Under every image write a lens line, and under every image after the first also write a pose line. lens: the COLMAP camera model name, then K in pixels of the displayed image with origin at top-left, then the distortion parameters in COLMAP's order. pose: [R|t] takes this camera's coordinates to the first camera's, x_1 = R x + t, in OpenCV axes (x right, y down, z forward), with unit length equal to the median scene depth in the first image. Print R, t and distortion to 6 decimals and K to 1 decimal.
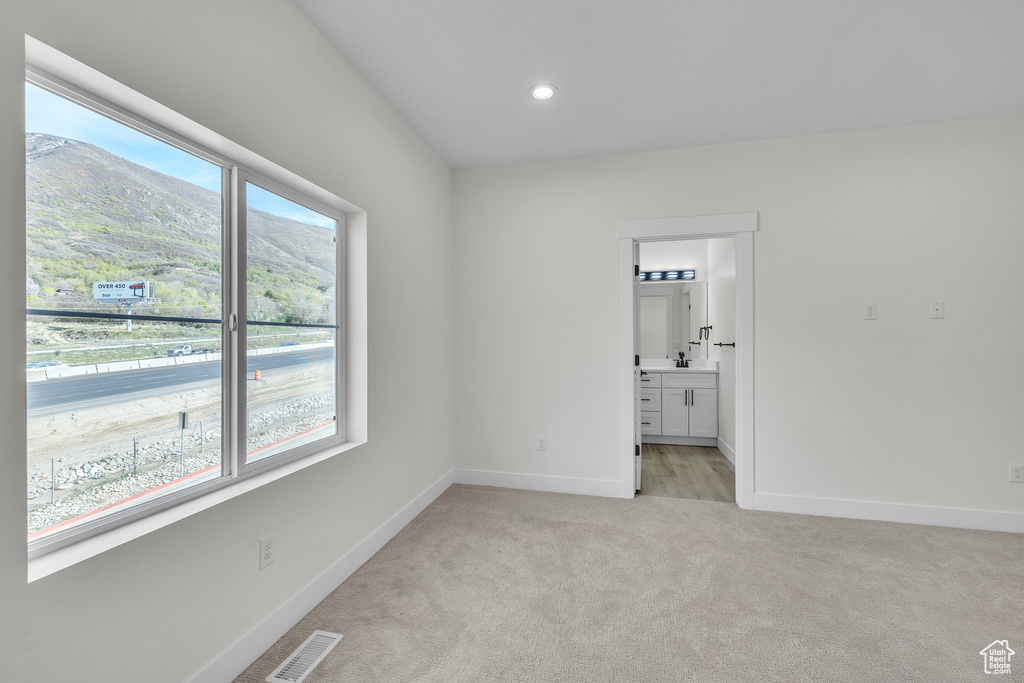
lens RADIAL K [[424.1, 0, 510.9], [0, 424.1, 338.1], [0, 0, 1]] dist [-0.002660, -0.000053]
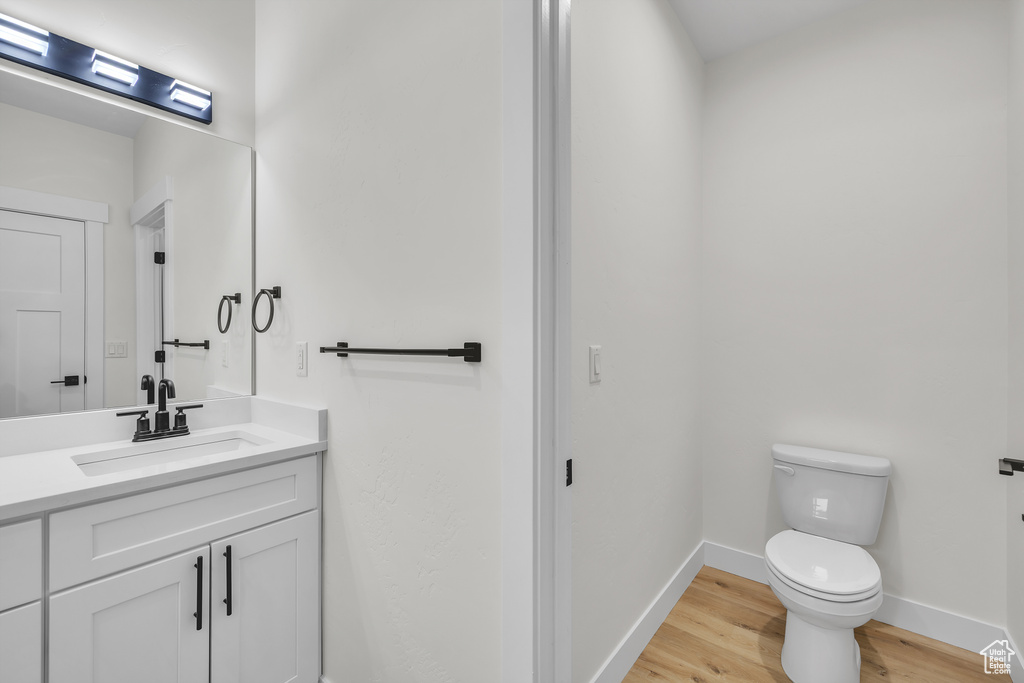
lens RADIAL K [[424.1, 0, 502.0], [0, 424.1, 342.7], [0, 0, 1]] dist [-0.002660, -0.000053]
pose [[0.433769, -0.002829, 0.901020, 0.278232], [-0.006152, 0.999962, 0.006102, 0.007750], [-0.901003, -0.008190, 0.433736, 0.747412]]
